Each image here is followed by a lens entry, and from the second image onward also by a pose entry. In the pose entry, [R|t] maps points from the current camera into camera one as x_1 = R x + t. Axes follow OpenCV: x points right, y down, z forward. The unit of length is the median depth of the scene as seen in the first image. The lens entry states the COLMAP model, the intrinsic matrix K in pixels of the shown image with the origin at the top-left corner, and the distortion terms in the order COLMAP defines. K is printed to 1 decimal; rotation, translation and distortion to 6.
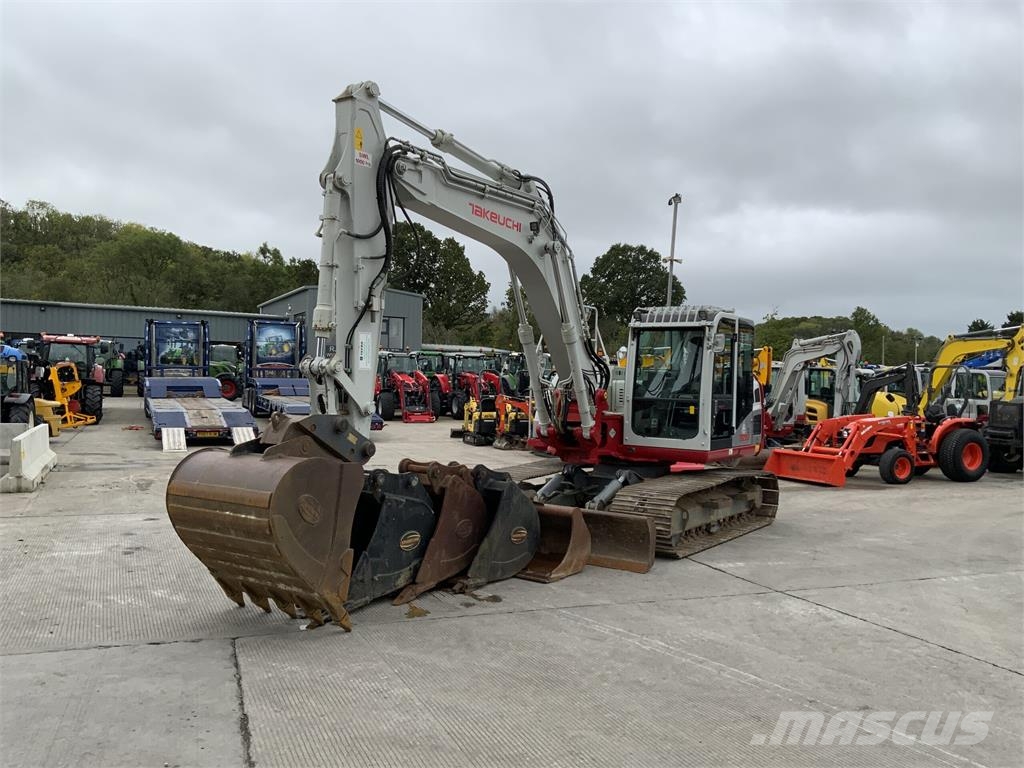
lens RADIAL K [[846.0, 0, 512.0], [0, 846.0, 384.0], [0, 0, 1]] dist [0.094185, -0.190949]
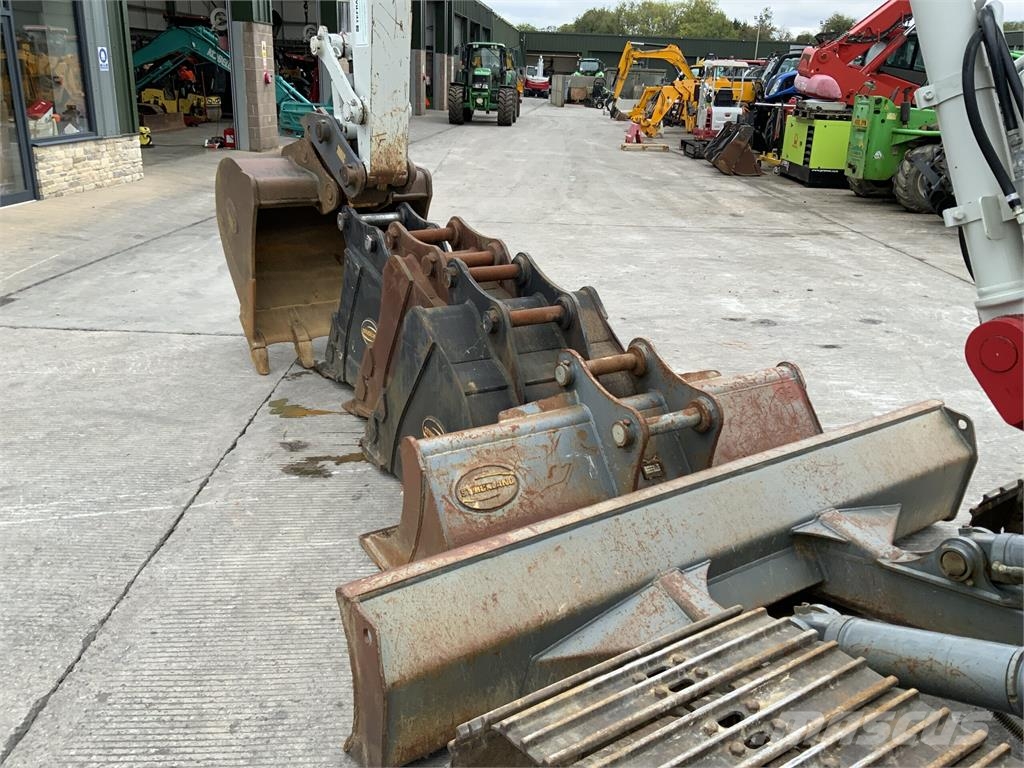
lens RADIAL K [[846.0, 0, 512.0], [0, 846.0, 384.0], [0, 0, 1]] dist [0.094185, -0.190949]
pose [[-0.367217, 0.282849, -0.886086, 0.280115], [-0.037267, 0.947403, 0.317867, 0.009419], [0.929388, 0.149748, -0.337362, 0.889380]]
